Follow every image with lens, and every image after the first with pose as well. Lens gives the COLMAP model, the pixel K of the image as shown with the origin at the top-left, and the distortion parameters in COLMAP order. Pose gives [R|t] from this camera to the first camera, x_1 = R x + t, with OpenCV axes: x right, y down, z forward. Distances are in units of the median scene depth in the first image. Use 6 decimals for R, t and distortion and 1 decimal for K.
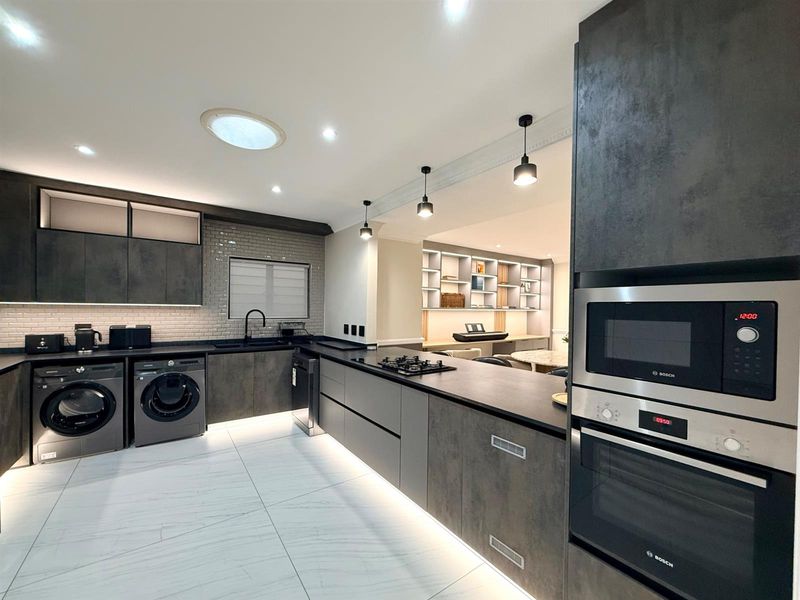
lens RADIAL K [[328.2, 0, 397.7], [0, 328.2, 312.5], [0, 0, 1]] dist [-0.000742, -0.000053]
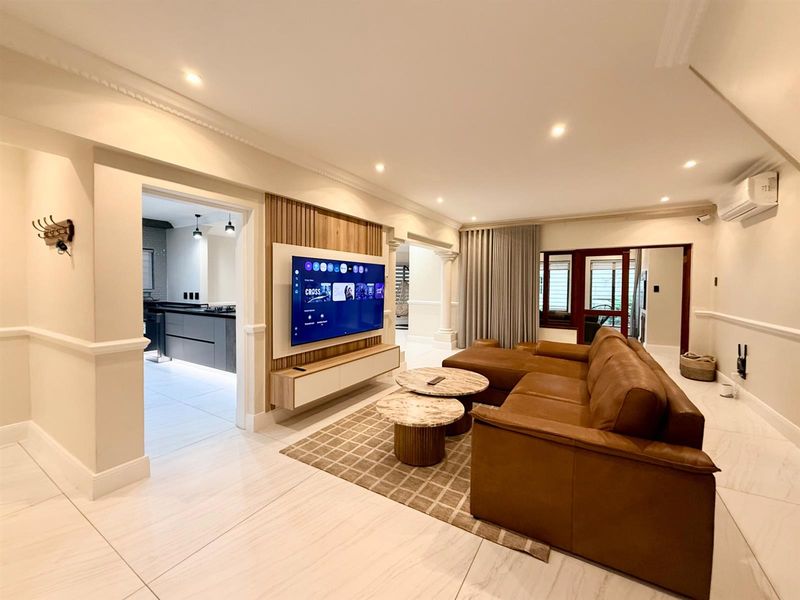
lens RADIAL K [[323.7, 0, 400.3], [0, 323.7, 295.0], [0, 0, 1]] dist [-0.001400, -0.000046]
pose [[0.917018, -0.018749, 0.398405, 0.166580], [0.010812, 0.999696, 0.022159, 0.028624], [-0.398700, -0.016012, 0.916942, -0.803117]]
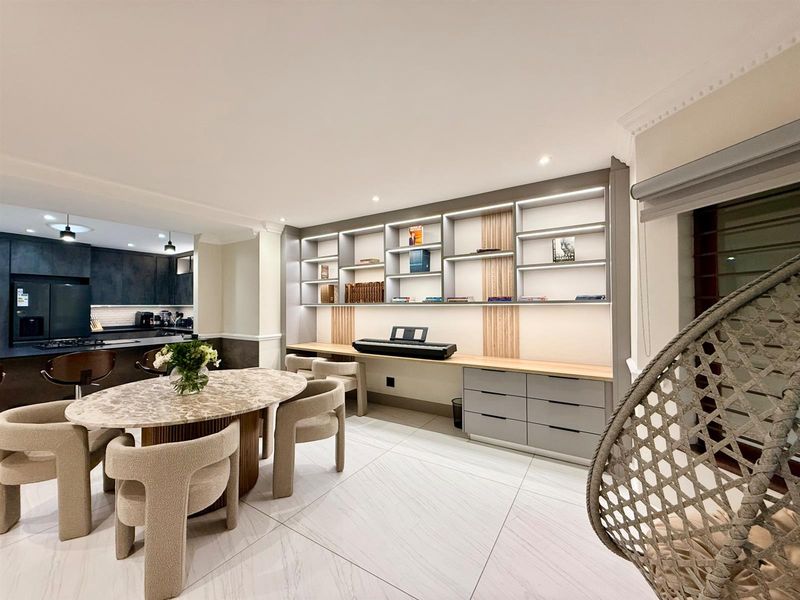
lens RADIAL K [[316.0, 0, 400.2], [0, 316.0, 302.0], [0, 0, 1]] dist [-0.001651, -0.000173]
pose [[0.382903, -0.025640, -0.923432, 1.323540], [-0.004313, 0.999554, -0.029542, 0.006451], [0.923778, 0.015295, 0.382622, 1.272698]]
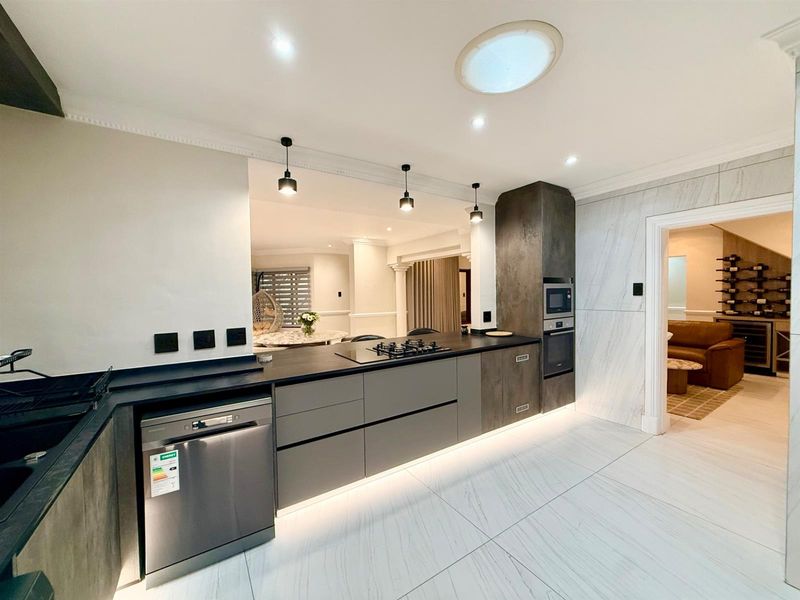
lens RADIAL K [[316.0, 0, 400.2], [0, 316.0, 302.0], [0, 0, 1]] dist [-0.001651, -0.000173]
pose [[0.035356, -0.043242, 0.998439, -0.693432], [0.030617, 0.998641, 0.042167, -0.022843], [-0.998906, 0.029079, 0.036632, 0.698234]]
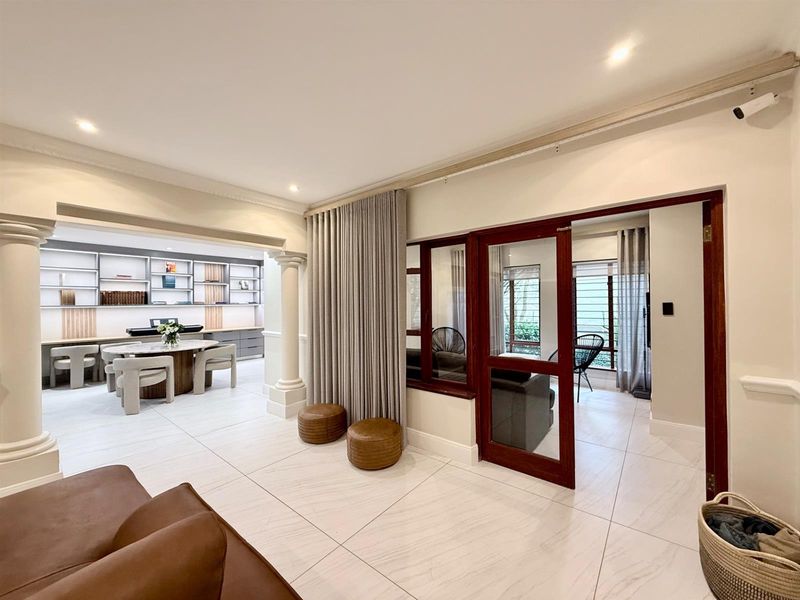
lens RADIAL K [[316.6, 0, 400.0], [0, 316.6, 300.0], [0, 0, 1]] dist [0.012801, -0.000195]
pose [[0.962581, -0.021406, 0.270149, 1.187332], [0.027665, 0.999429, -0.019382, 0.023856], [-0.269580, 0.026130, 0.962623, -0.392774]]
